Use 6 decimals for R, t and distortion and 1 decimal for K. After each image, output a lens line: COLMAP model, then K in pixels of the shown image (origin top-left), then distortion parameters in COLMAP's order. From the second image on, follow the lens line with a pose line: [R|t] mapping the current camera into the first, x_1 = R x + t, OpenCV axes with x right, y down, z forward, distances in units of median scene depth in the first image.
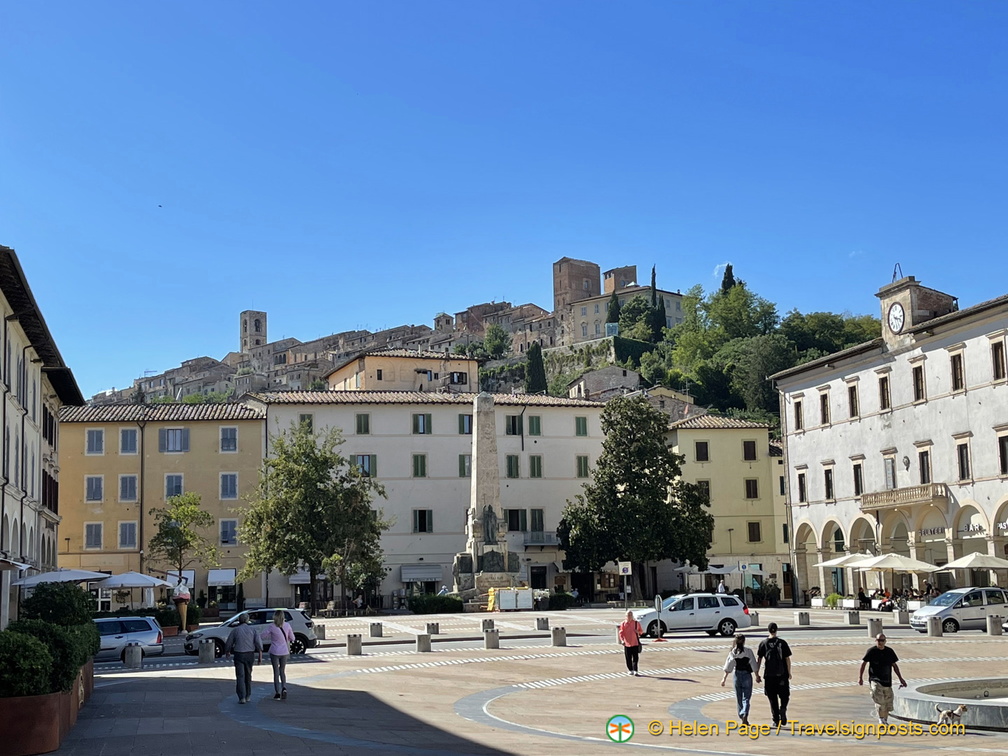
lens RADIAL K [[1438.9, 0, 504.0], [0, 1438.9, 378.0], [0, 0, 1]] dist [0.264958, -1.178095]
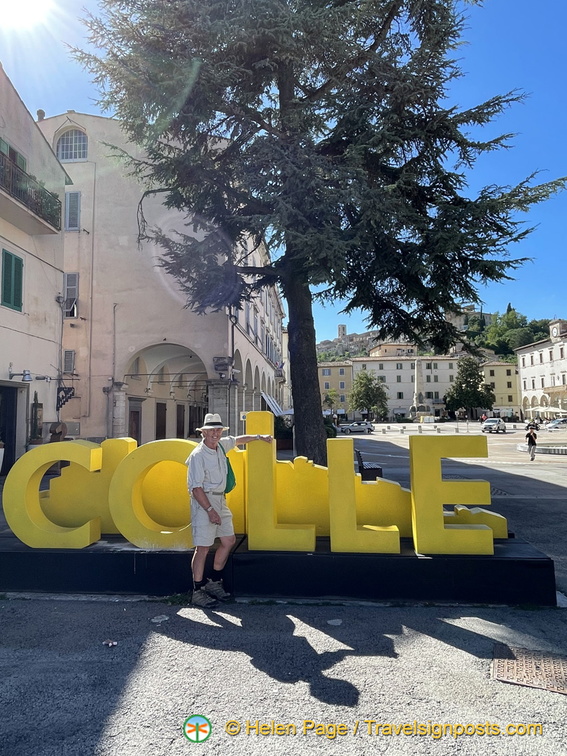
lens RADIAL K [[501.2, 0, 270.0], [0, 501.2, 374.0], [0, 0, 1]] dist [0.001713, -0.000143]
pose [[0.952978, -0.012627, -0.302775, 0.008520], [0.032883, 0.997541, 0.061895, -0.032923], [0.301249, -0.068941, 0.951050, -0.190434]]
